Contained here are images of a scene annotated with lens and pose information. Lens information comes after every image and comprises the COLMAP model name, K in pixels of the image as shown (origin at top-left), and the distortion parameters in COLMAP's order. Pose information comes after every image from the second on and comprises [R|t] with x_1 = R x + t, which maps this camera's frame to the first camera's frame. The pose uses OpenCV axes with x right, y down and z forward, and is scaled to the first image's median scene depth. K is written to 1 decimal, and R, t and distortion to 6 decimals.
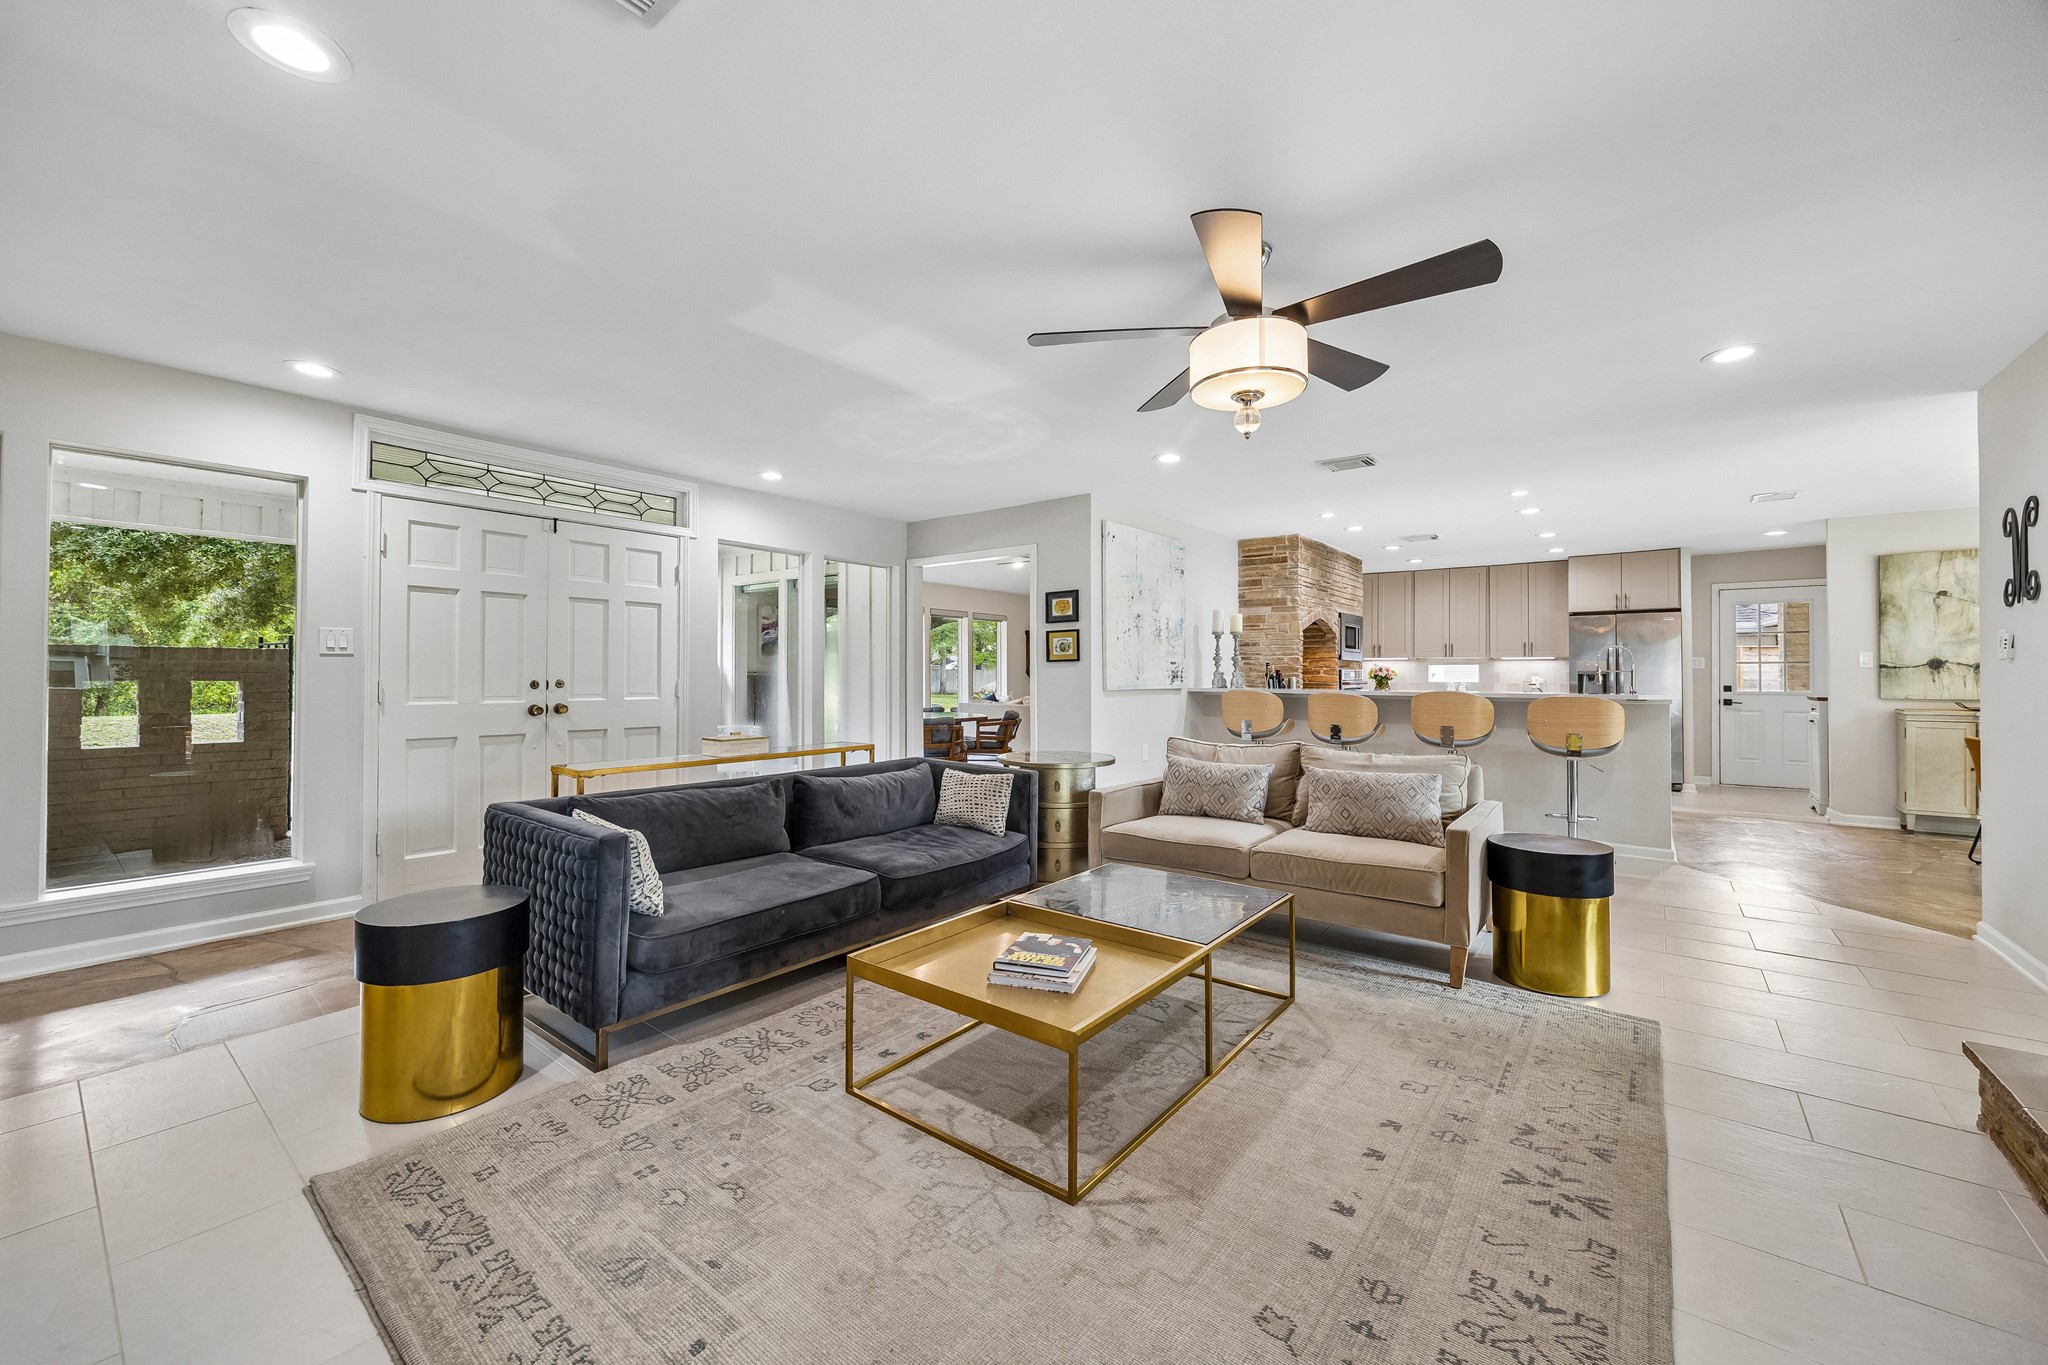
lens RADIAL K [[810.0, 0, 994.3], [0, 810.0, 662.8], [0, 0, 1]] dist [-0.013234, 0.000125]
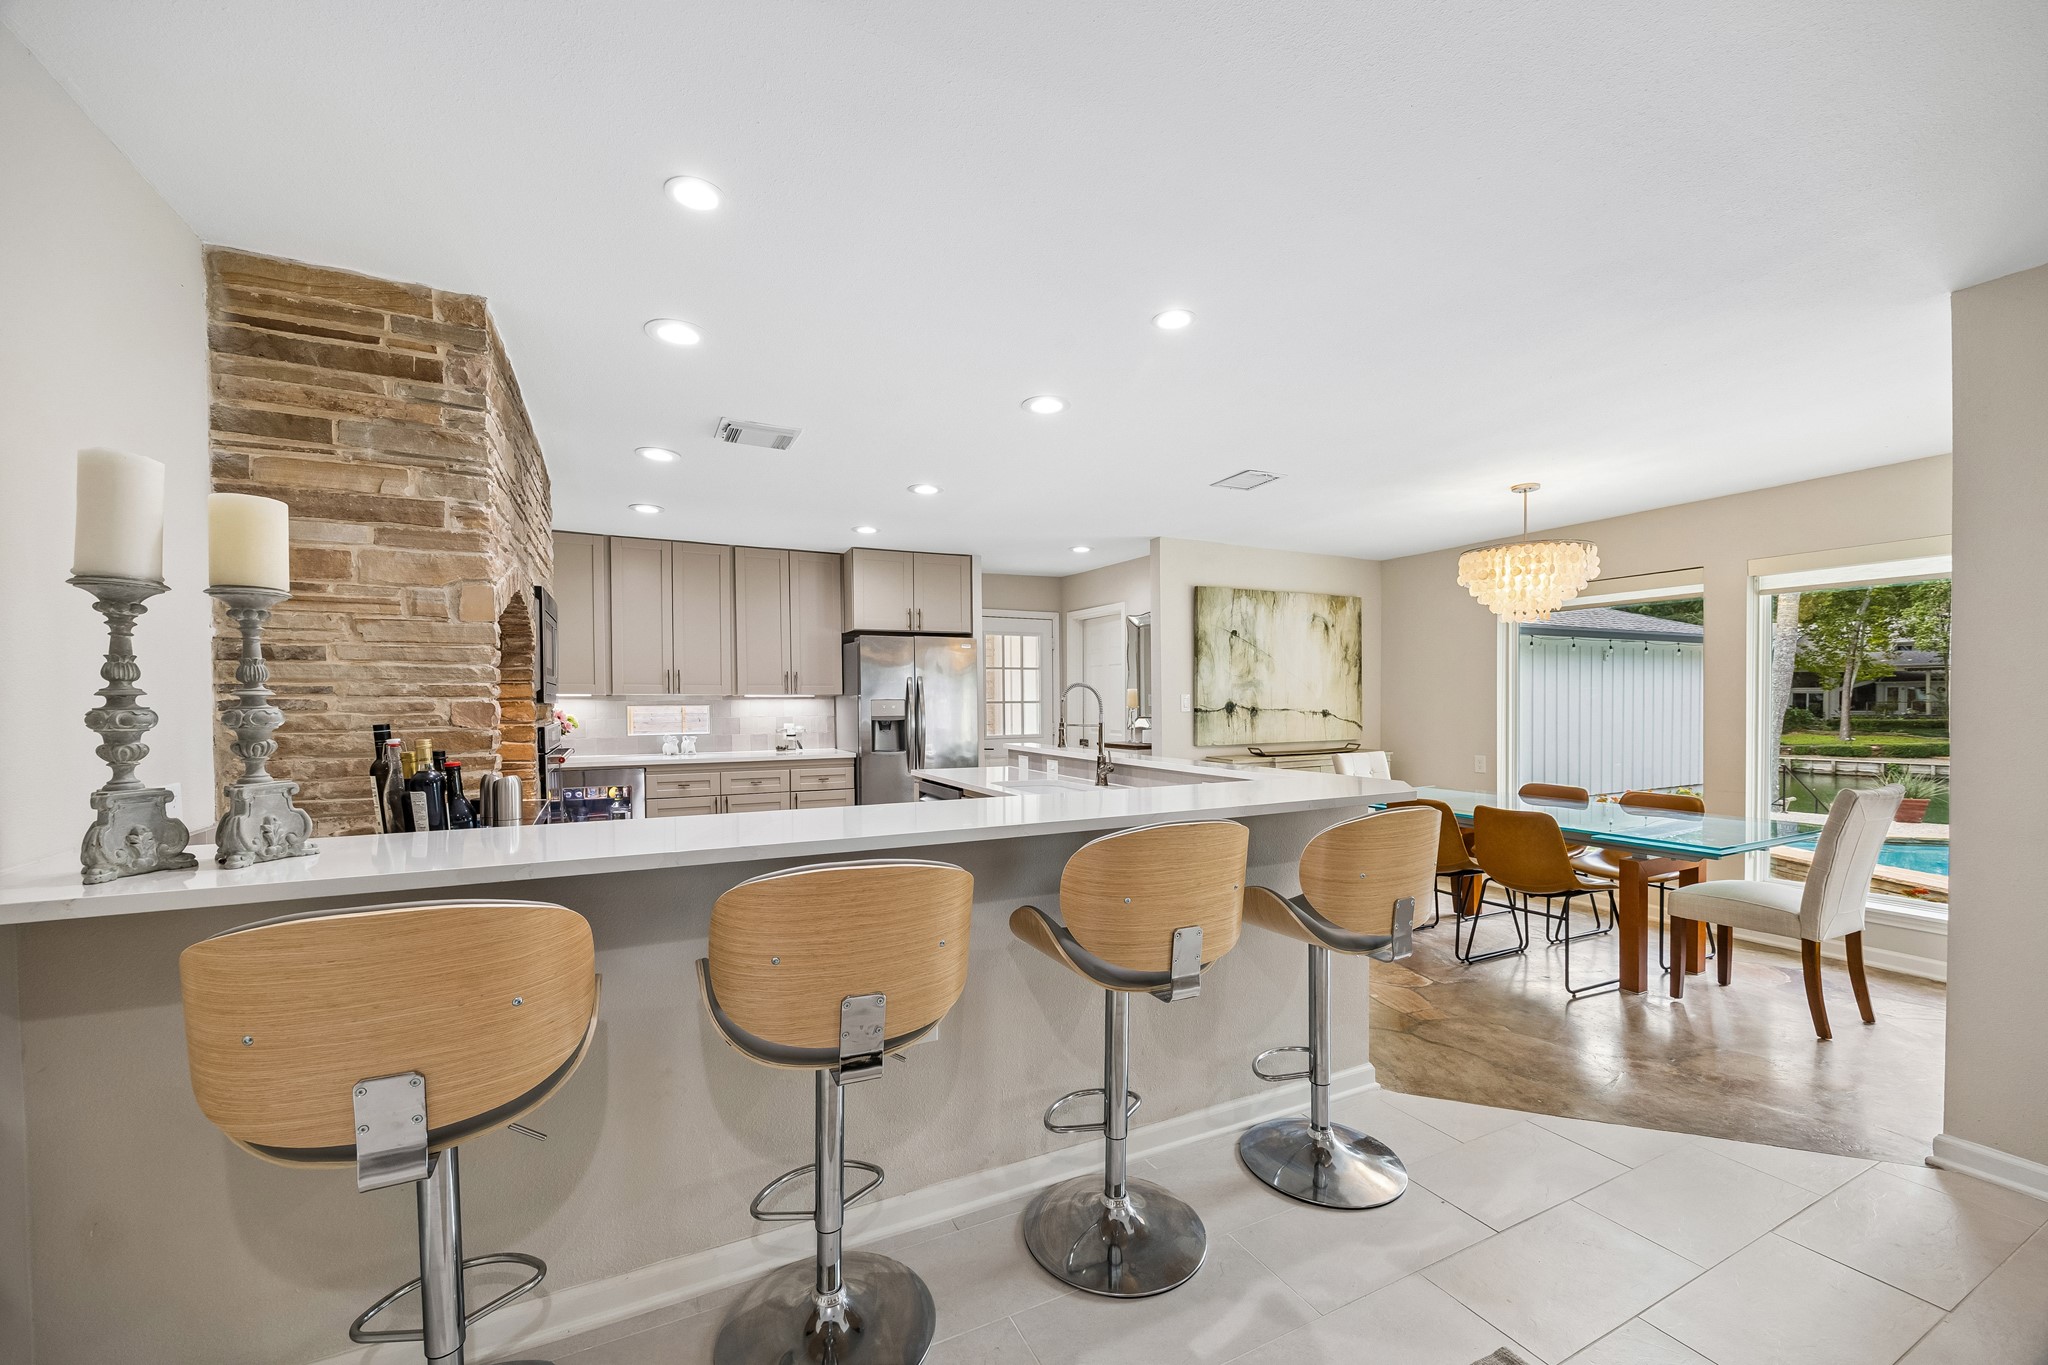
lens RADIAL K [[810.0, 0, 1053.1], [0, 810.0, 712.4], [0, 0, 1]] dist [-0.013234, 0.000125]
pose [[0.388613, -0.019003, 0.921205, 0.217512], [-0.006086, 0.999713, 0.023189, -0.013982], [-0.921381, -0.014618, 0.388385, 0.834945]]
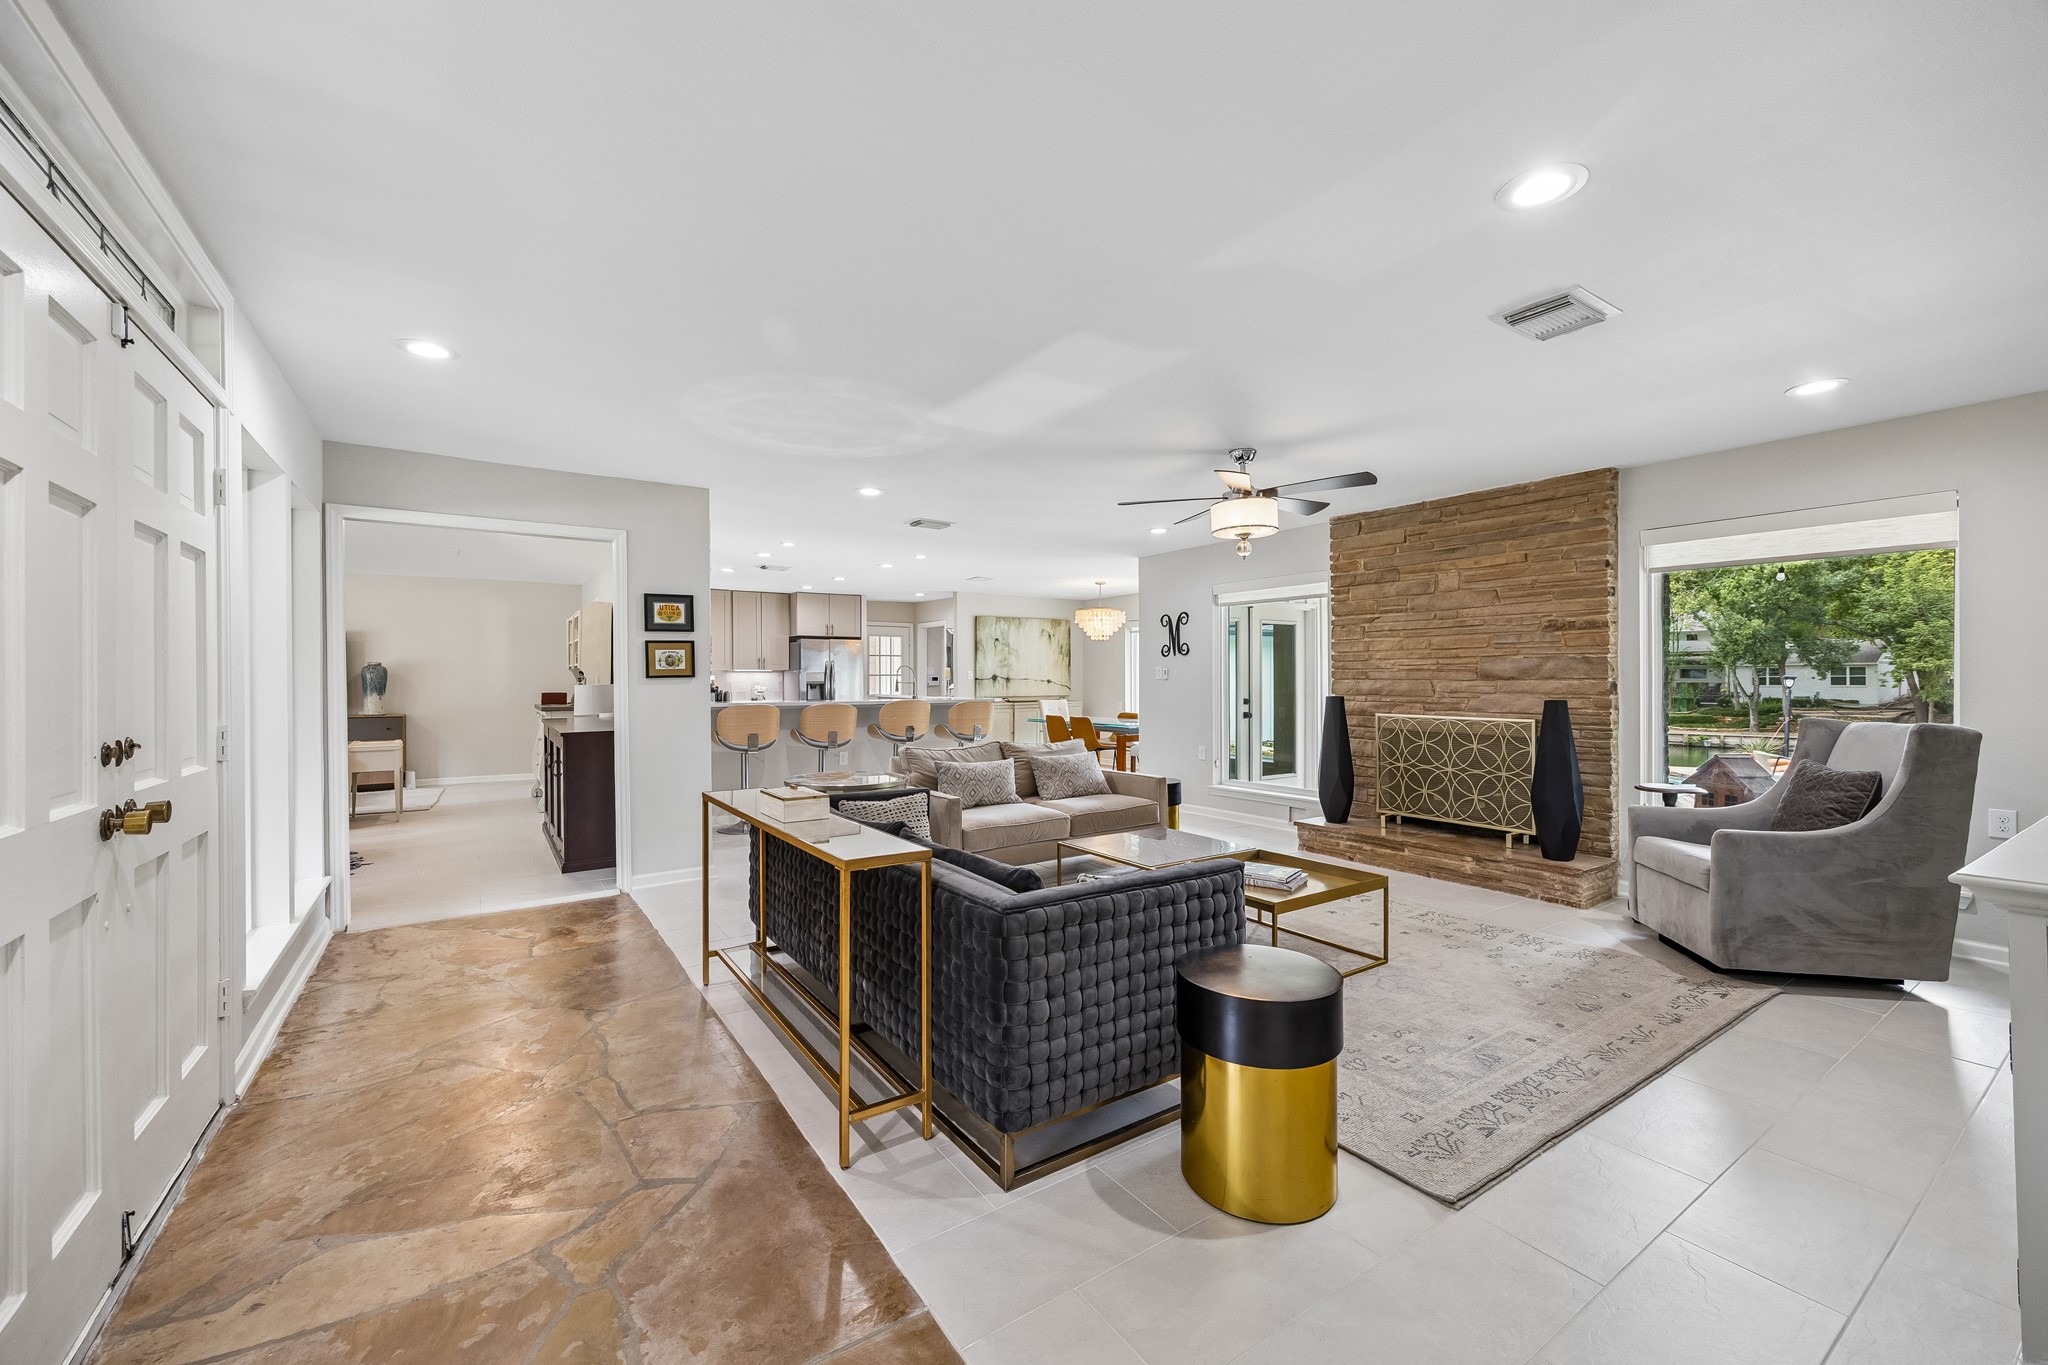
lens RADIAL K [[810.0, 0, 1024.1], [0, 810.0, 698.3], [0, 0, 1]] dist [-0.013234, 0.000125]
pose [[0.299213, -0.026150, 0.953828, -0.608564], [-0.012045, 0.999441, 0.031179, -0.010232], [-0.954110, -0.020818, 0.298731, 0.375905]]
